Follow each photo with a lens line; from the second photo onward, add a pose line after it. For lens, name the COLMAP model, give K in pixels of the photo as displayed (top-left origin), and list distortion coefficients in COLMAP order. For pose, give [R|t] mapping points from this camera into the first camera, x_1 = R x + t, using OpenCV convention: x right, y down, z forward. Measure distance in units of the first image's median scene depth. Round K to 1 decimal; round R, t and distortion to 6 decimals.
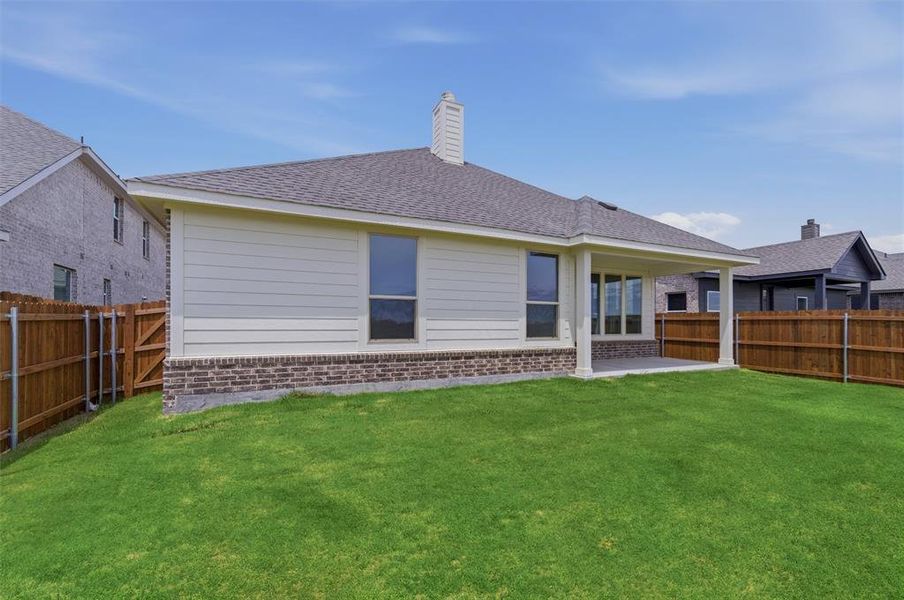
lens RADIAL K [[386.6, 0, 464.3], [0, 386.6, 320.6], [0, 0, 1]] dist [-0.001152, 0.000113]
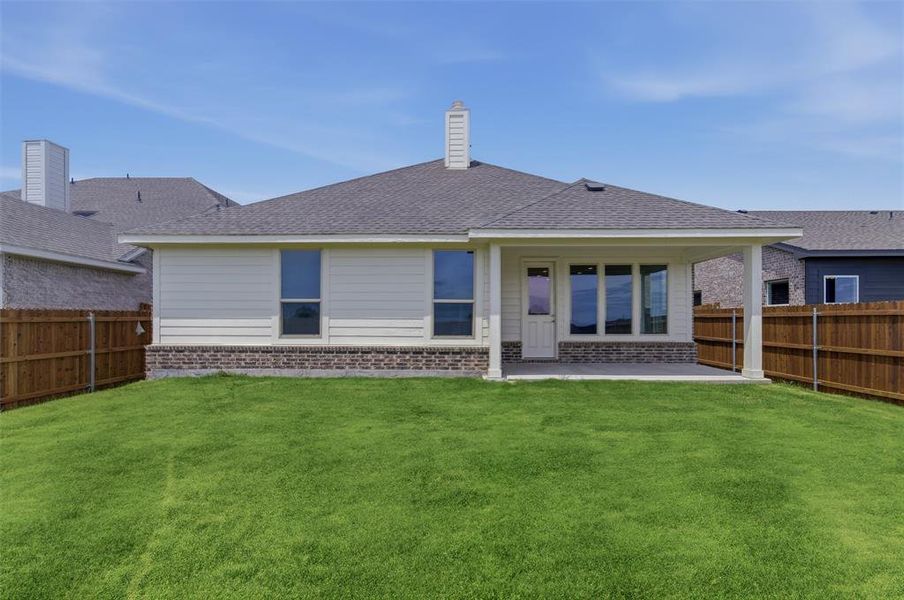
lens RADIAL K [[386.6, 0, 464.3], [0, 386.6, 320.6], [0, 0, 1]] dist [-0.001152, 0.000113]
pose [[0.888067, -0.003948, -0.459697, 0.753417], [0.004829, 0.999988, 0.000741, 0.003836], [0.459688, -0.002878, 0.888076, 0.134724]]
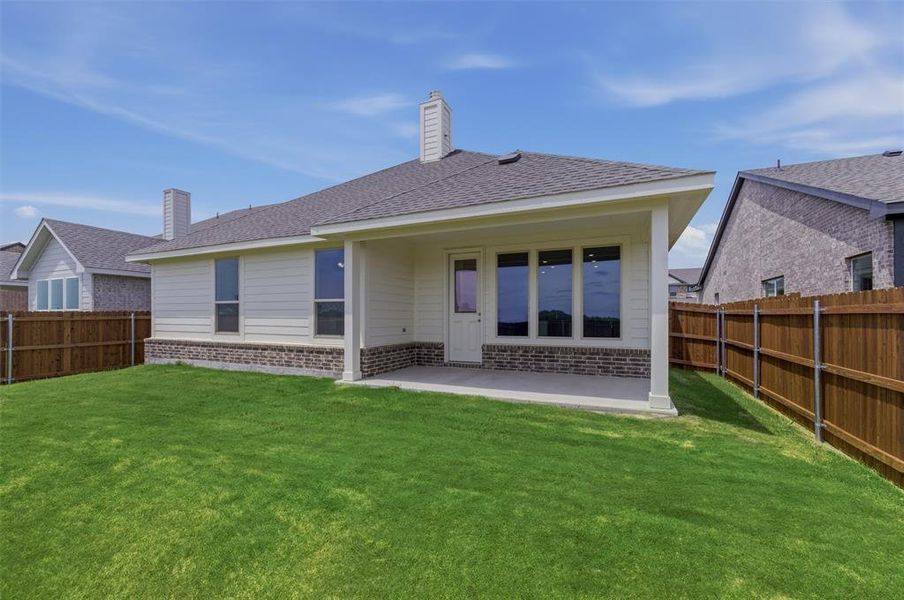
lens RADIAL K [[381.4, 0, 463.8], [0, 381.4, 315.9], [0, 0, 1]] dist [0.000197, -0.000069]
pose [[0.628880, -0.006037, -0.777479, 1.283506], [0.005050, 0.999980, -0.003680, -0.001255], [0.777486, -0.001612, 0.628898, 0.713676]]
